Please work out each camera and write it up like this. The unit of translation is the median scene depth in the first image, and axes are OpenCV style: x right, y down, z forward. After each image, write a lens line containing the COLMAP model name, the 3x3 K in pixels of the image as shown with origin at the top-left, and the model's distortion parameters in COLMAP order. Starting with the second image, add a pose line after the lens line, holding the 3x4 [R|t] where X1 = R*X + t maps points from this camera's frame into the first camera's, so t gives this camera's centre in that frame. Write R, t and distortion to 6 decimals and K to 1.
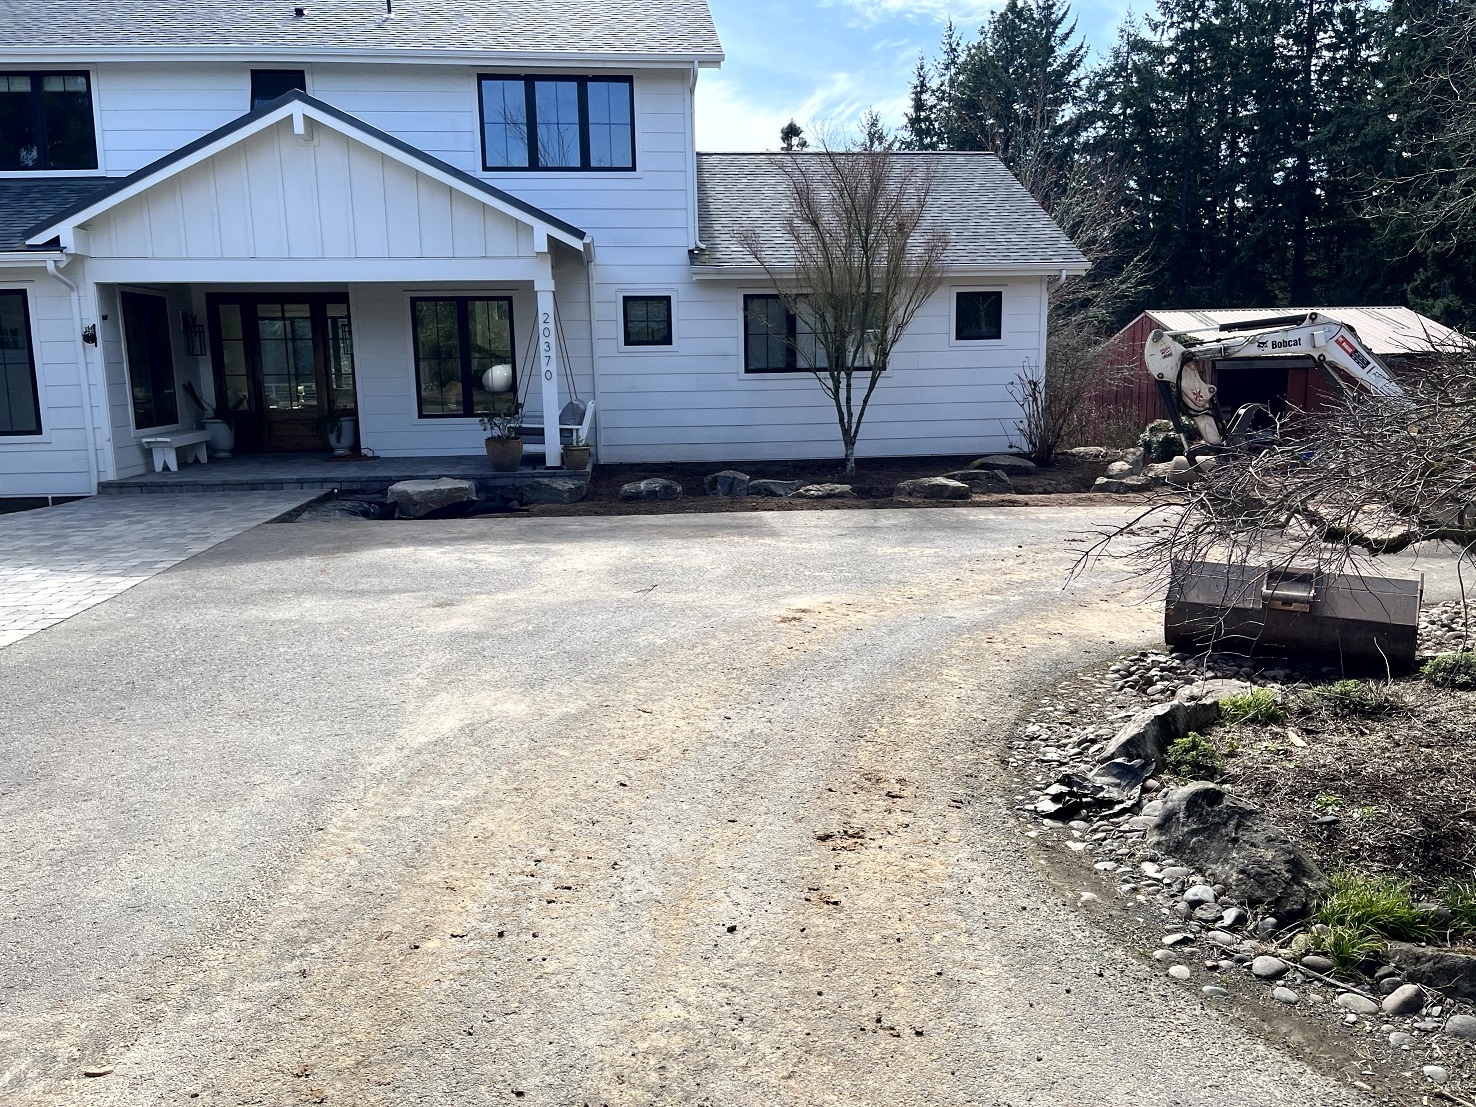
lens RADIAL K [[1116.2, 0, 746.4], [0, 1116.2, 539.7], [0, 0, 1]] dist [0.062654, -0.085028]
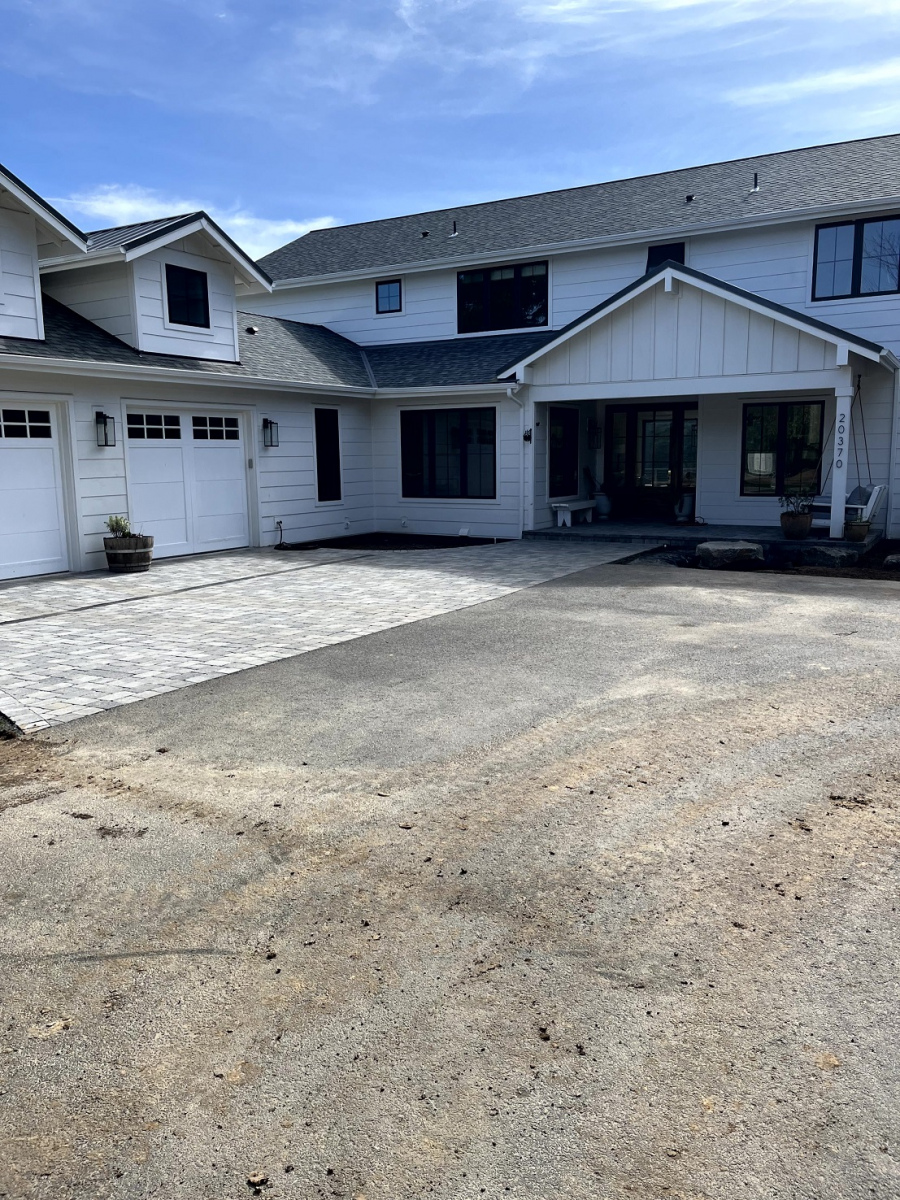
lens RADIAL K [[907.5, 0, 455.2], [0, 907.5, 582.1], [0, 0, 1]] dist [0.062654, -0.085028]
pose [[0.802978, 0.090047, -0.589168, 0.108219], [-0.098889, 0.994948, 0.017290, 0.008183], [0.587748, 0.044379, 0.807826, -0.067808]]
